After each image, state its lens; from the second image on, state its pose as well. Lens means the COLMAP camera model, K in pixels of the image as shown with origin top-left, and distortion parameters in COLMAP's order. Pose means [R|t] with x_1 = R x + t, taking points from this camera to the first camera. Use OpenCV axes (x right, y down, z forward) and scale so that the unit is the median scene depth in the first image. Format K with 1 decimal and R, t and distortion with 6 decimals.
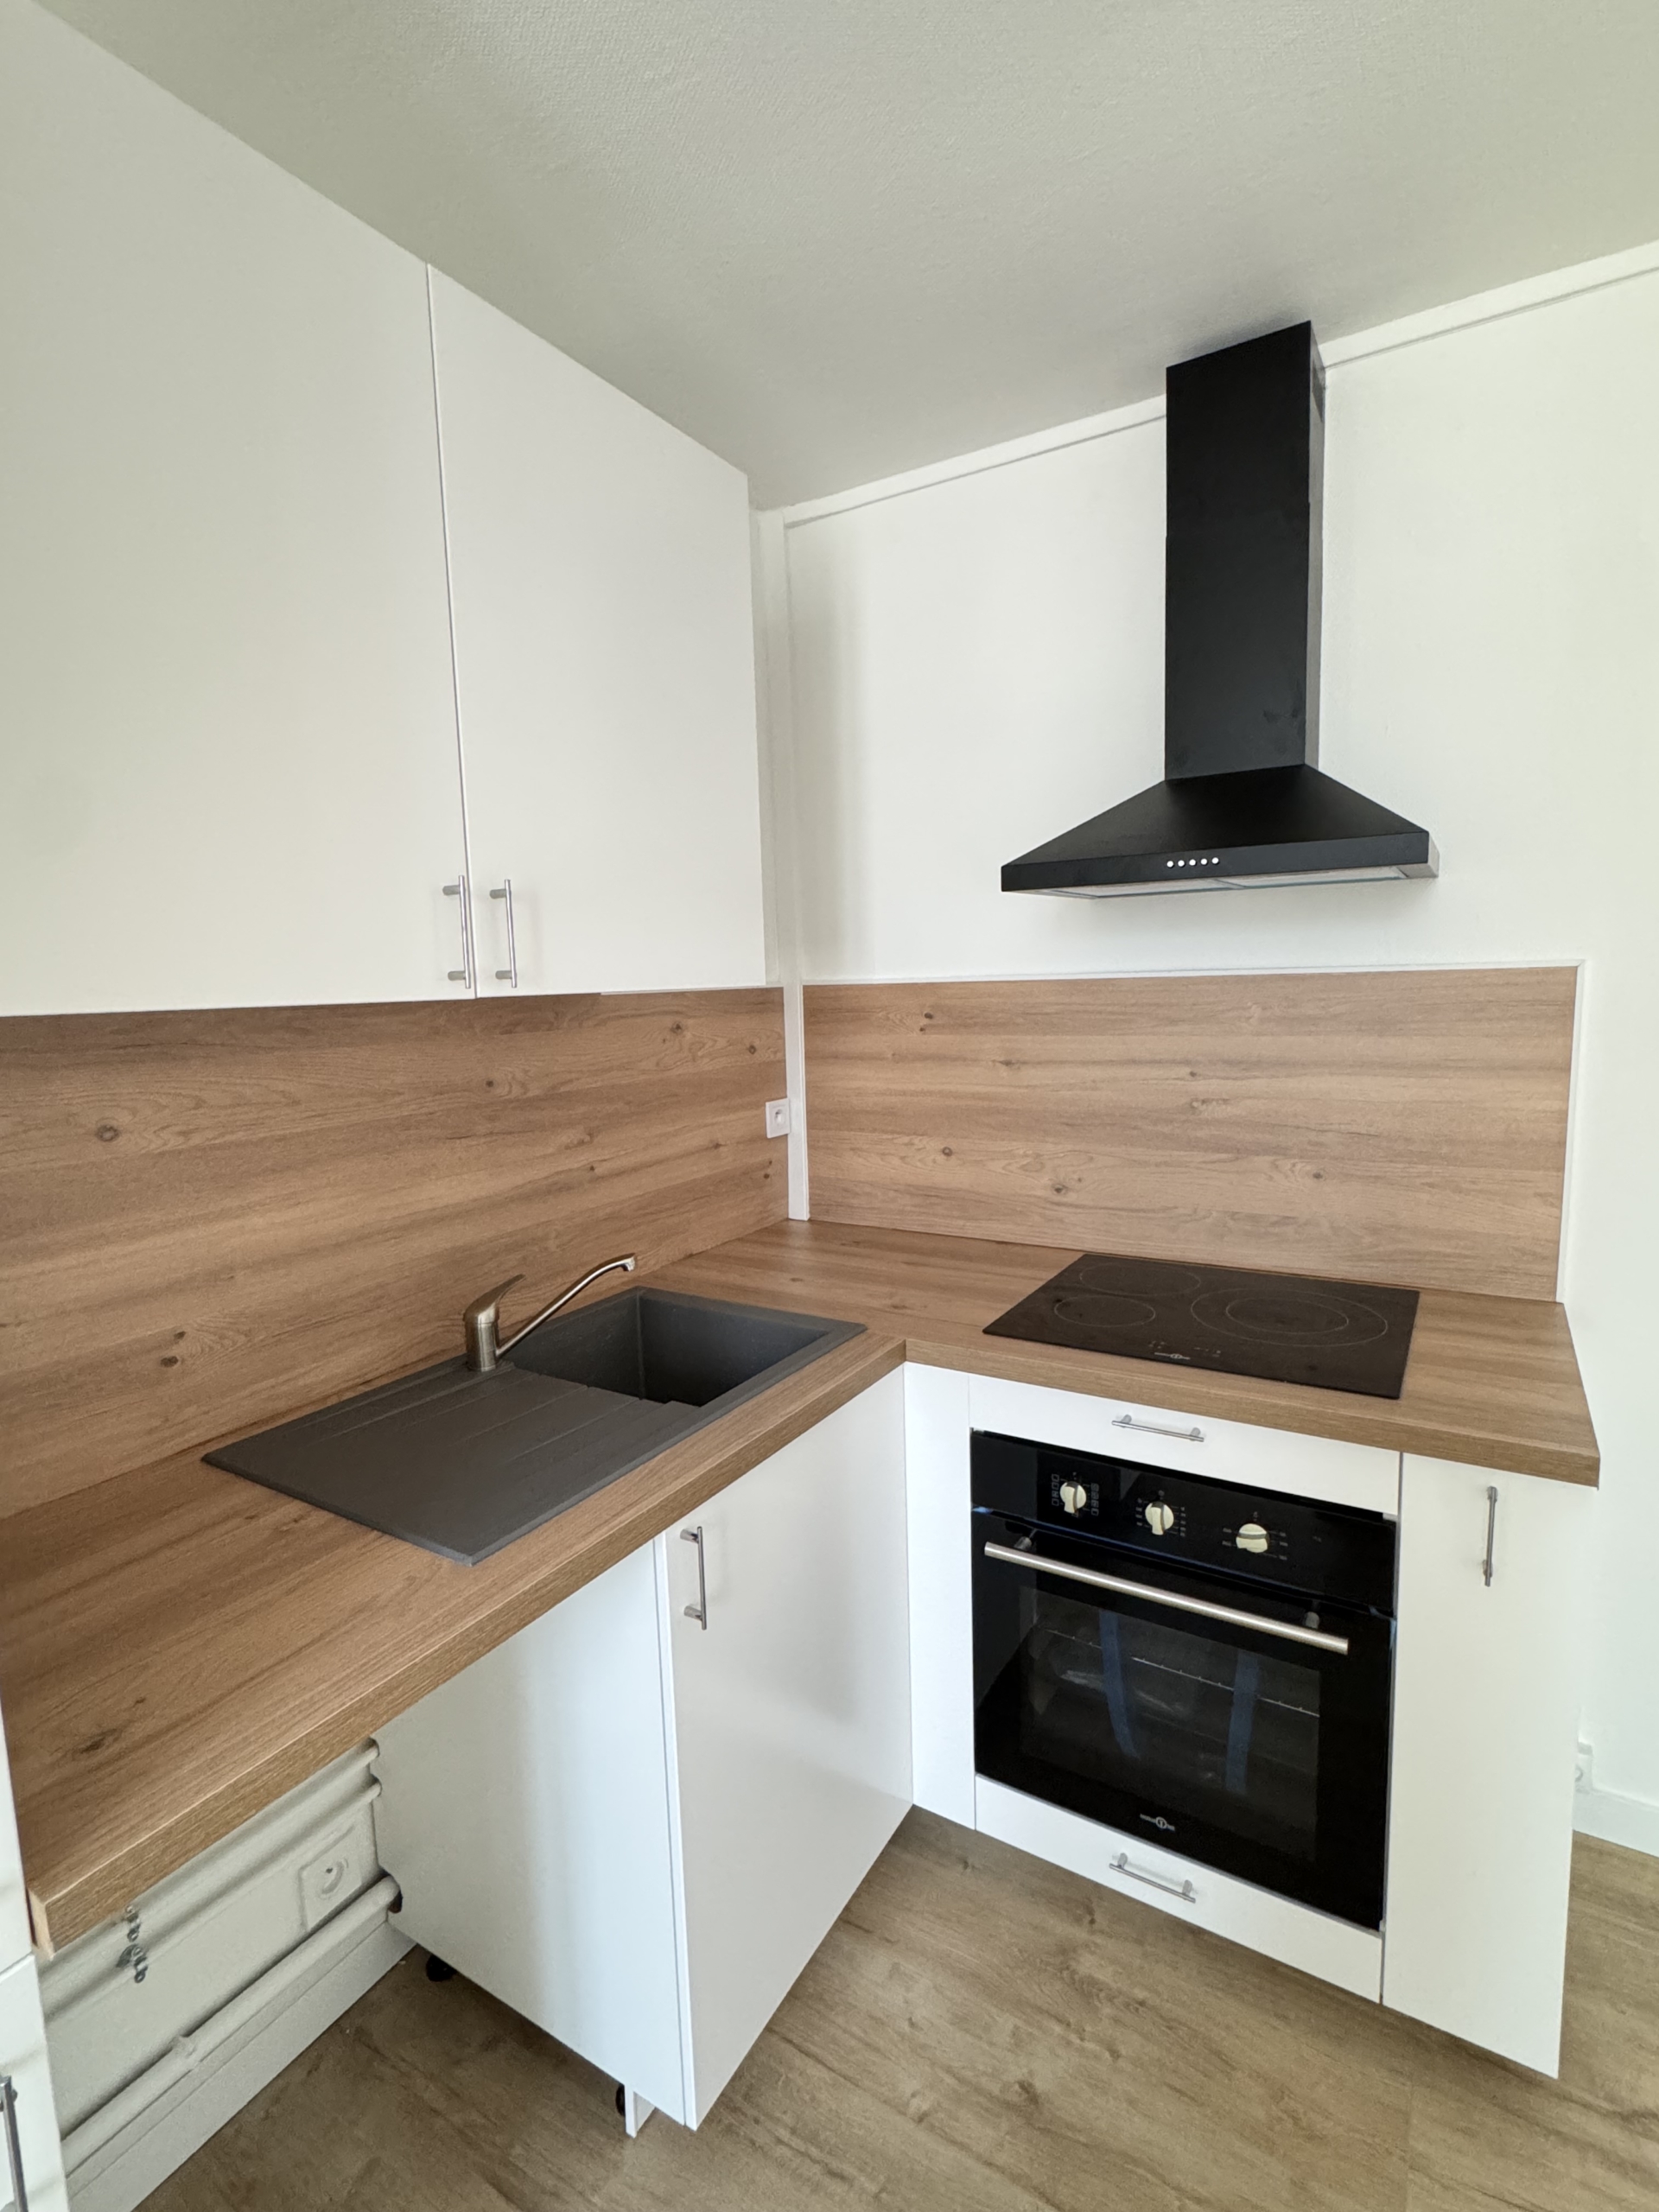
lens RADIAL K [[1058.7, 0, 830.7], [0, 1058.7, 1106.4], [0, 0, 1]] dist [-0.000994, -0.000271]
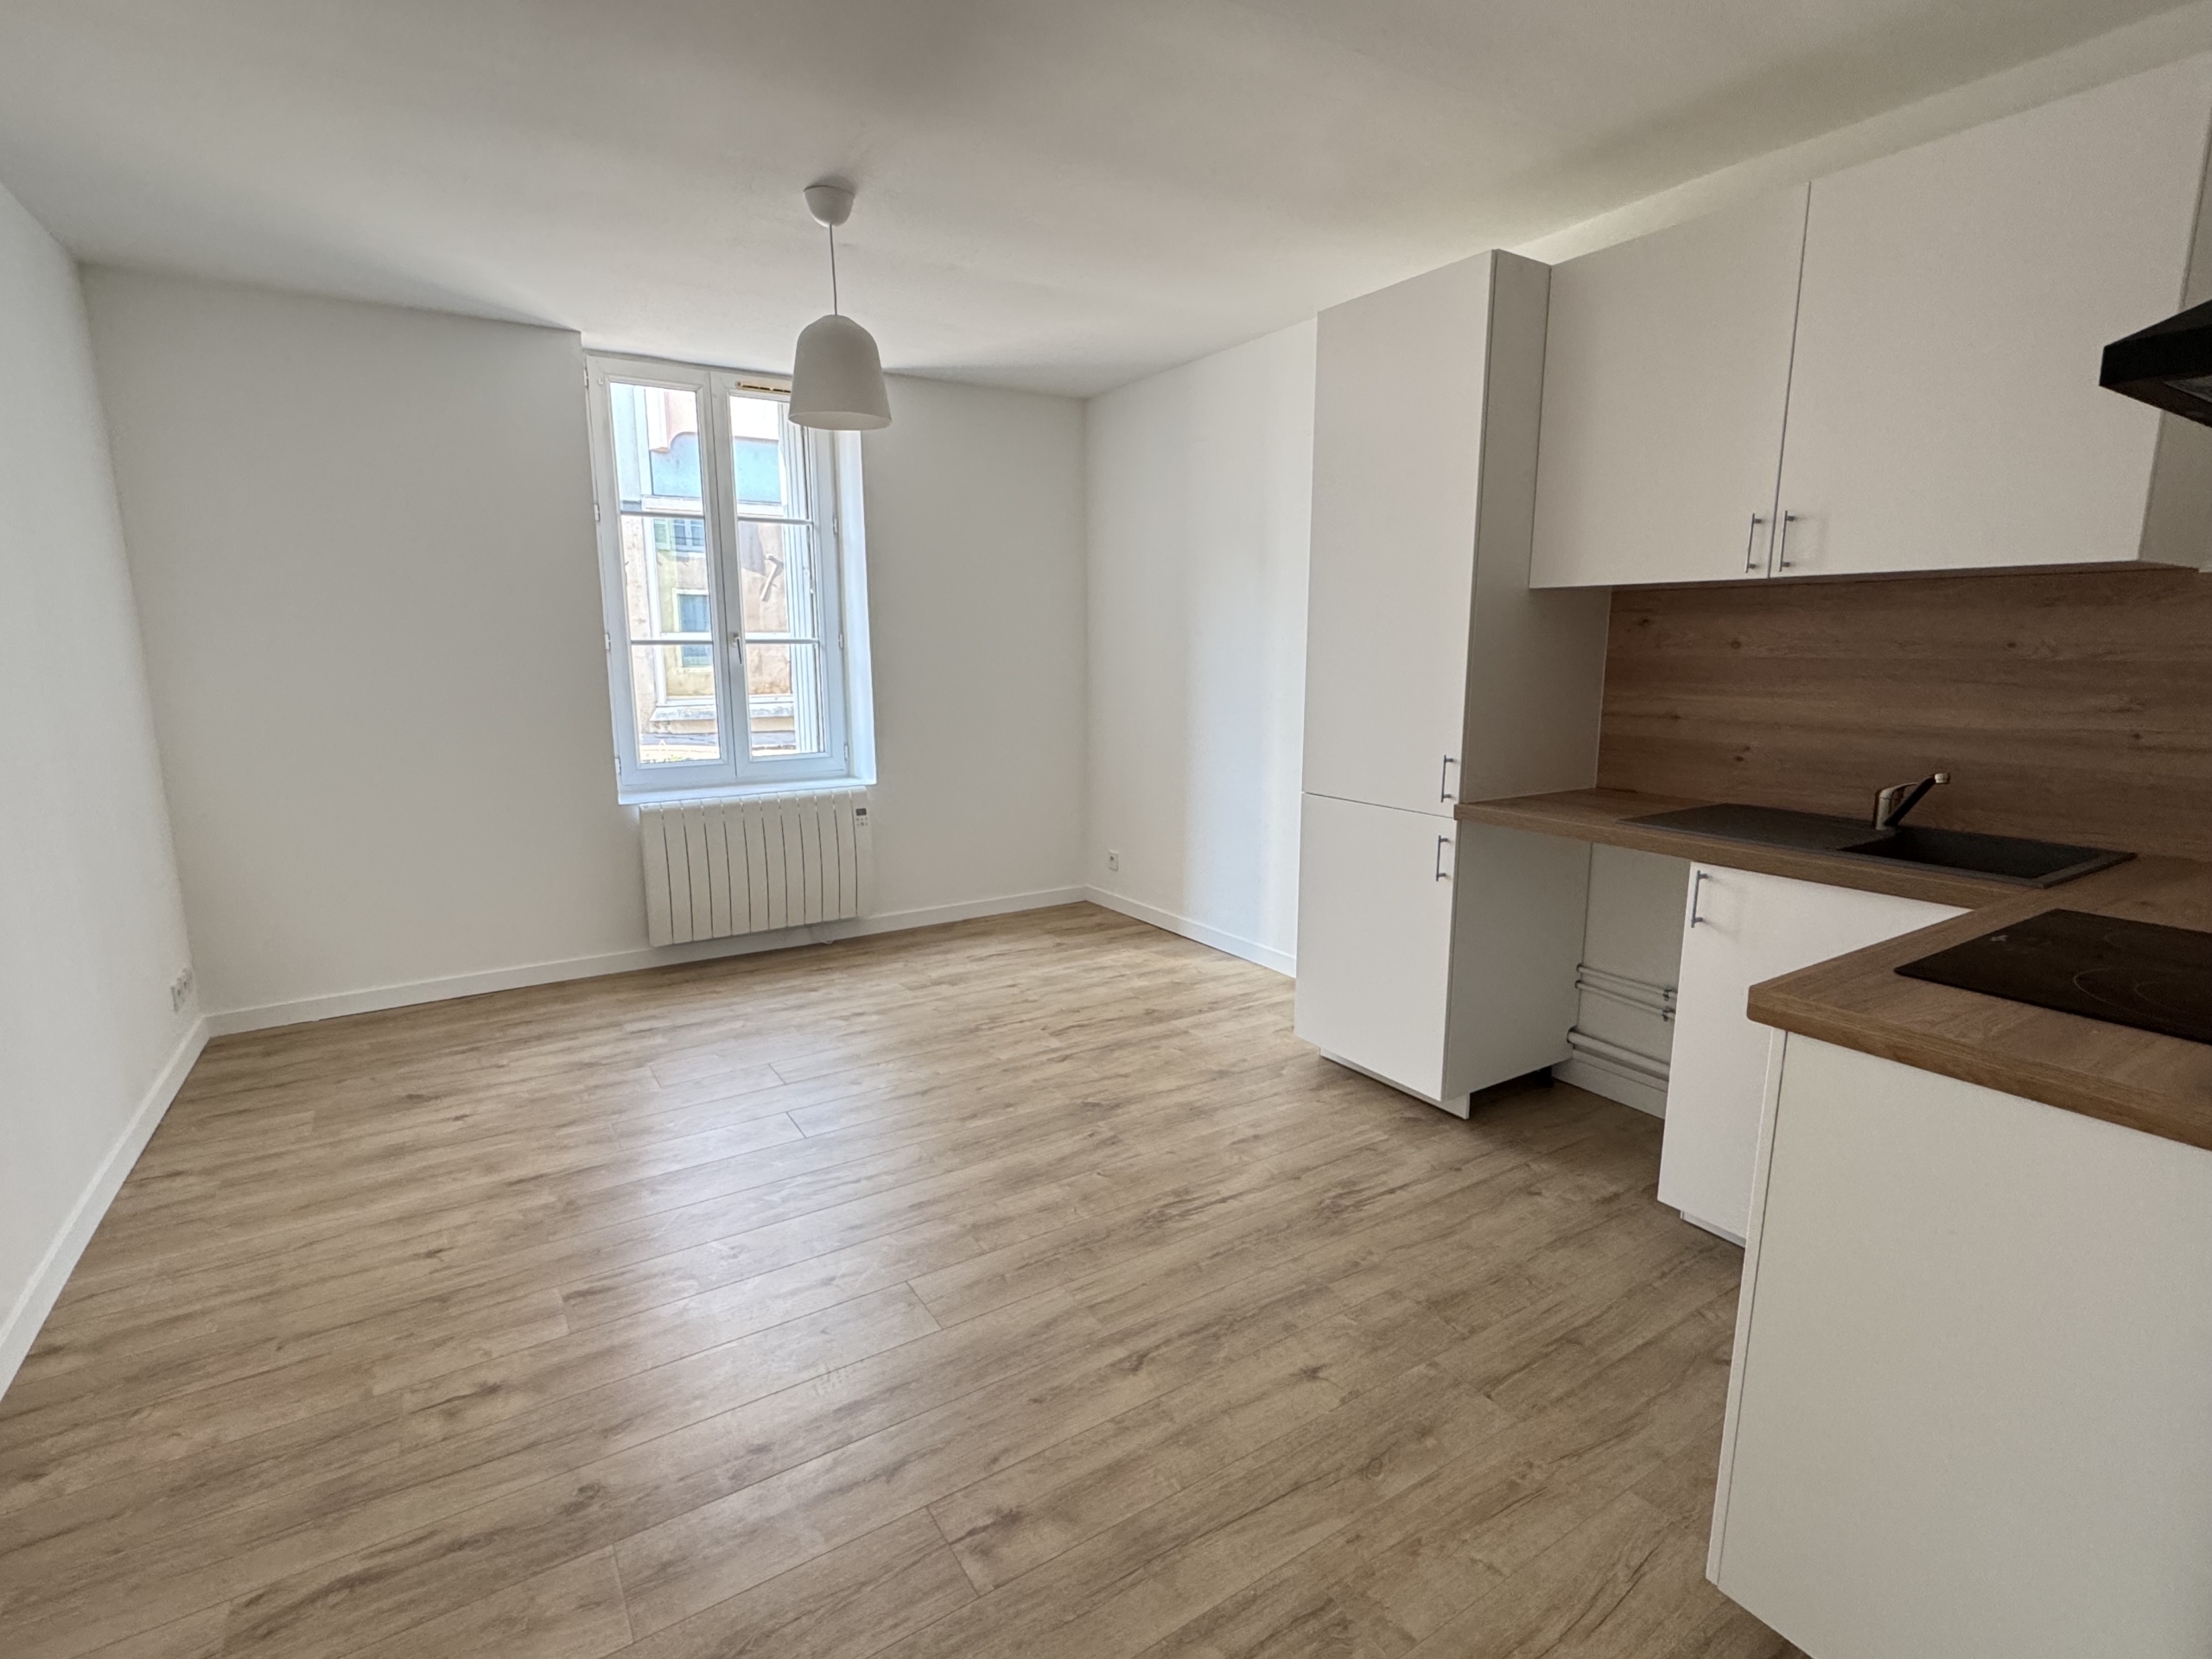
lens RADIAL K [[1058.7, 0, 1109.7], [0, 1058.7, 825.4], [0, 0, 1]] dist [-0.000994, -0.000271]
pose [[-0.436045, 0.184853, -0.880735, 1.445035], [-0.094964, 0.963760, 0.249295, -0.028447], [0.894900, 0.192342, -0.402689, 0.608773]]
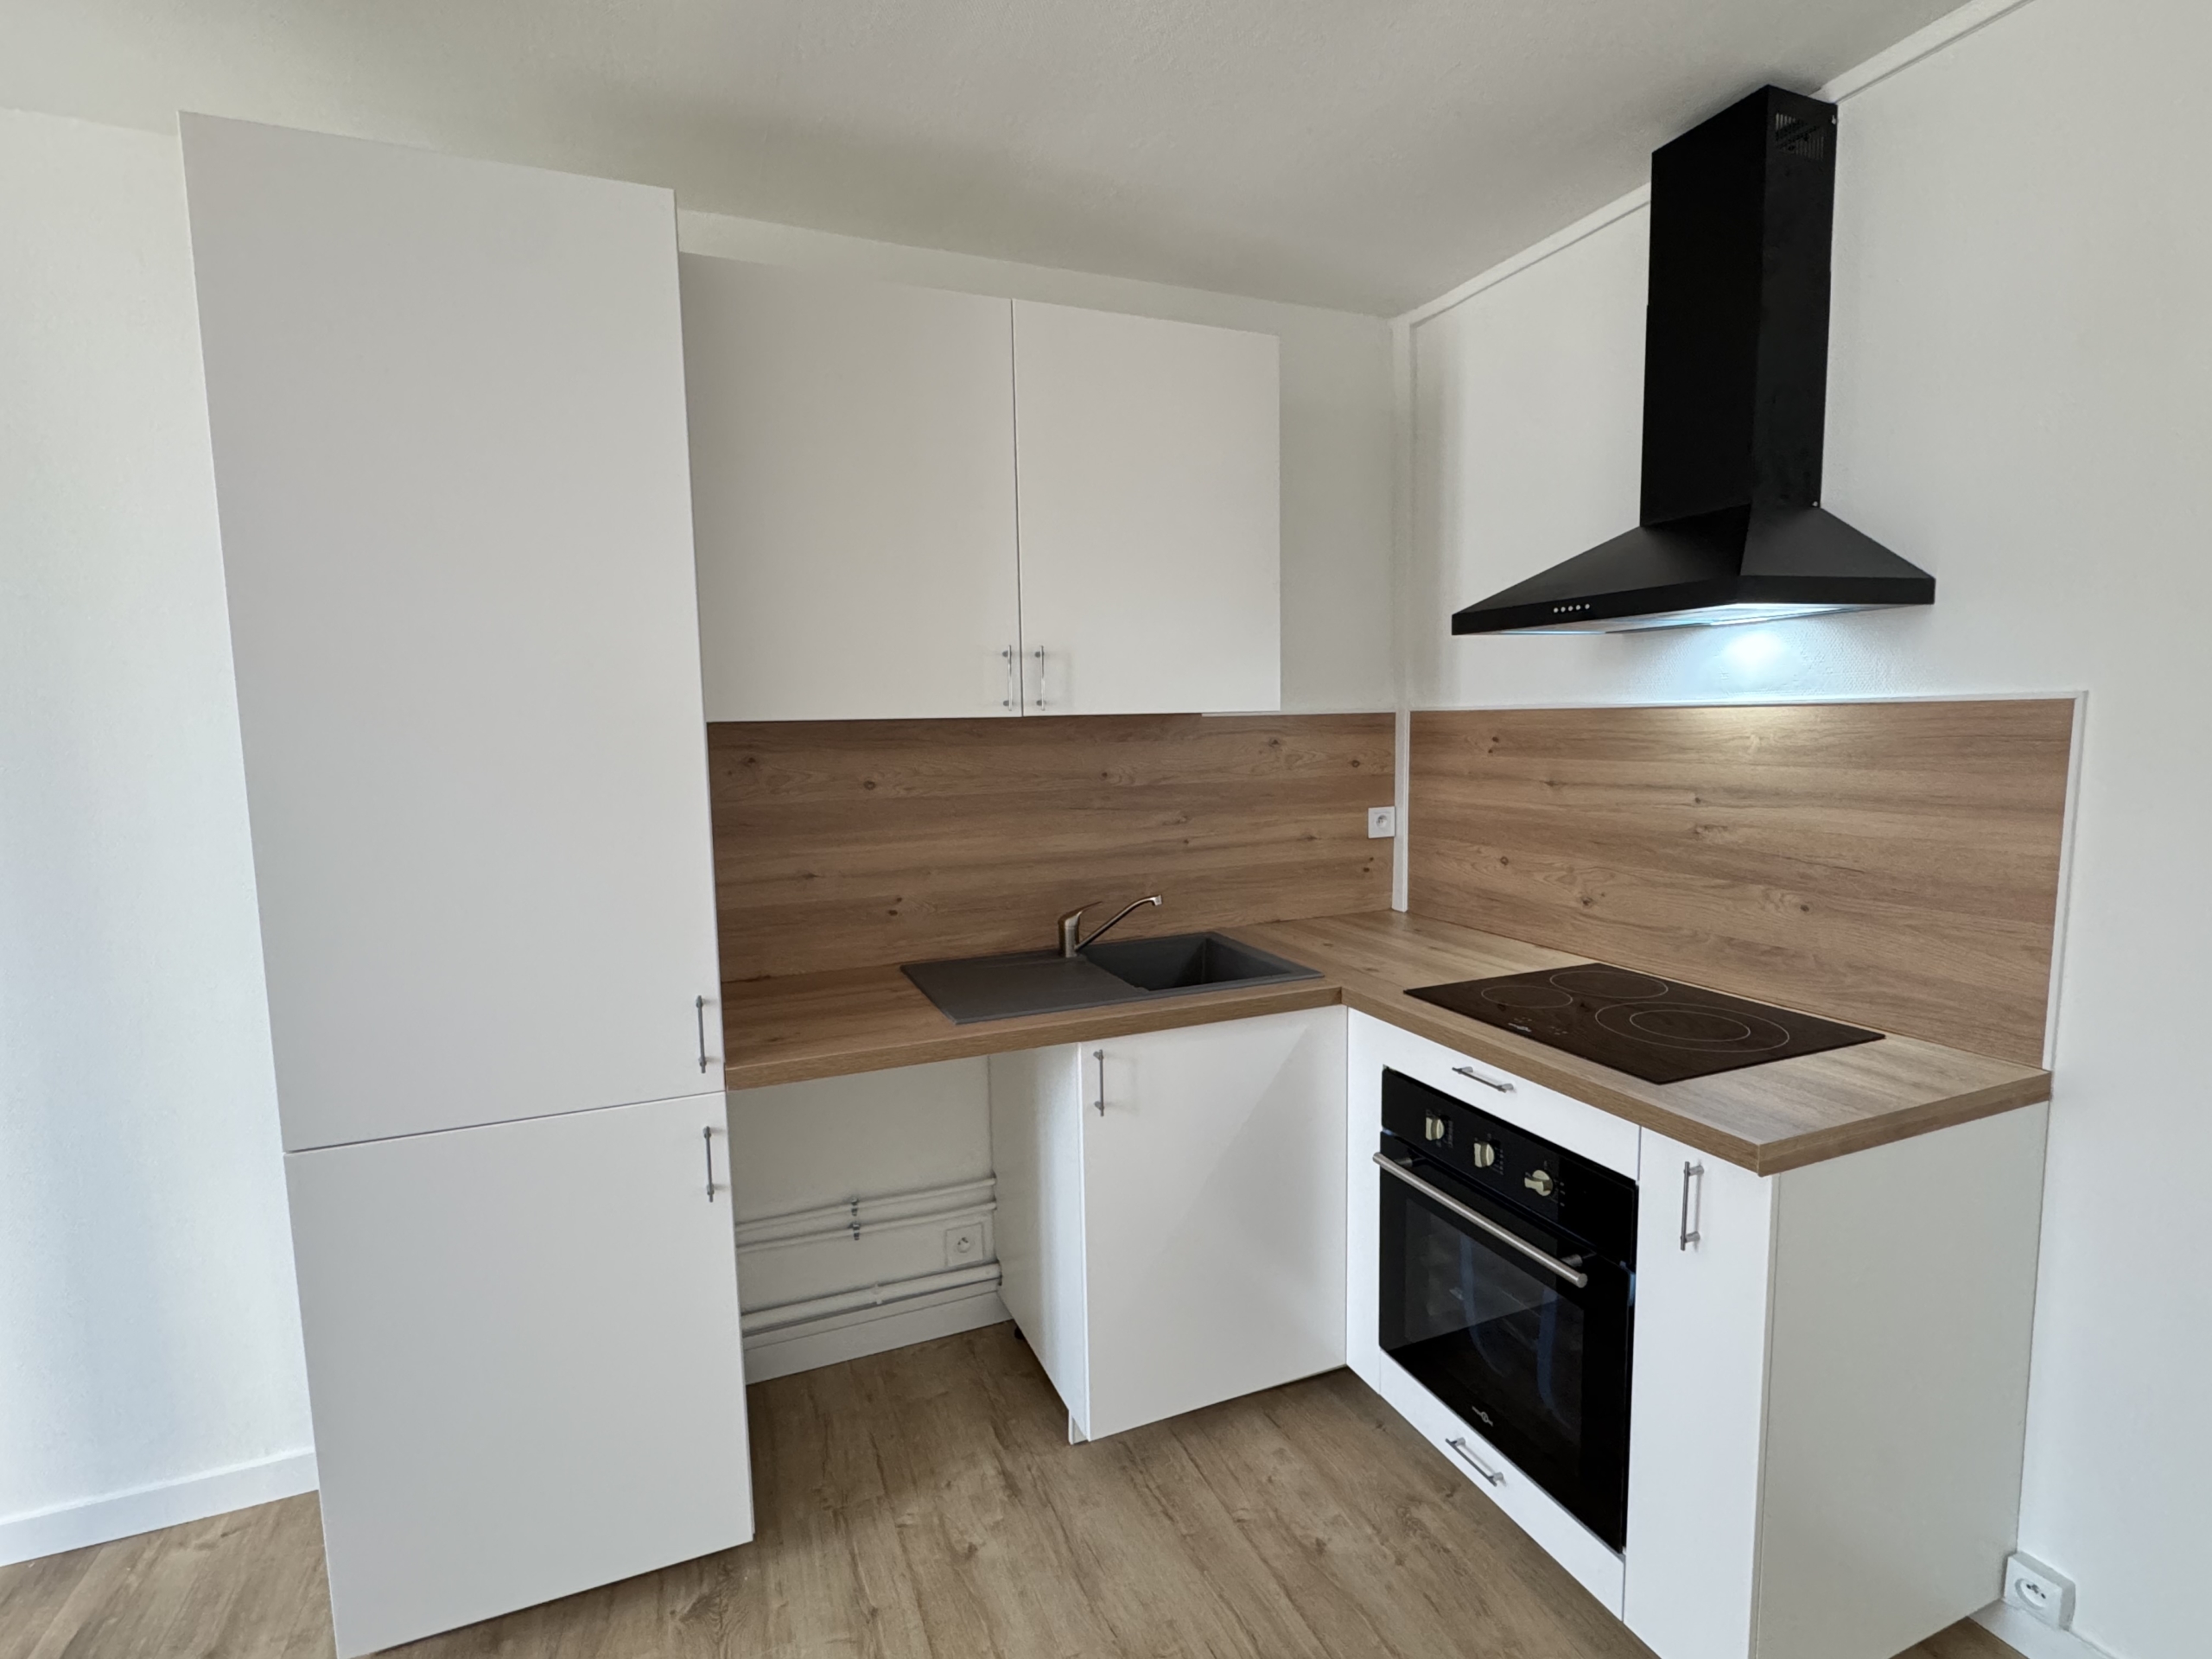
lens RADIAL K [[1058.7, 0, 1098.4], [0, 1058.7, 832.0], [0, 0, 1]] dist [-0.000994, -0.000271]
pose [[0.806995, 0.077140, -0.585499, 0.586156], [-0.075907, 0.996757, 0.026700, 0.021120], [0.585660, 0.022897, 0.810234, -0.226348]]
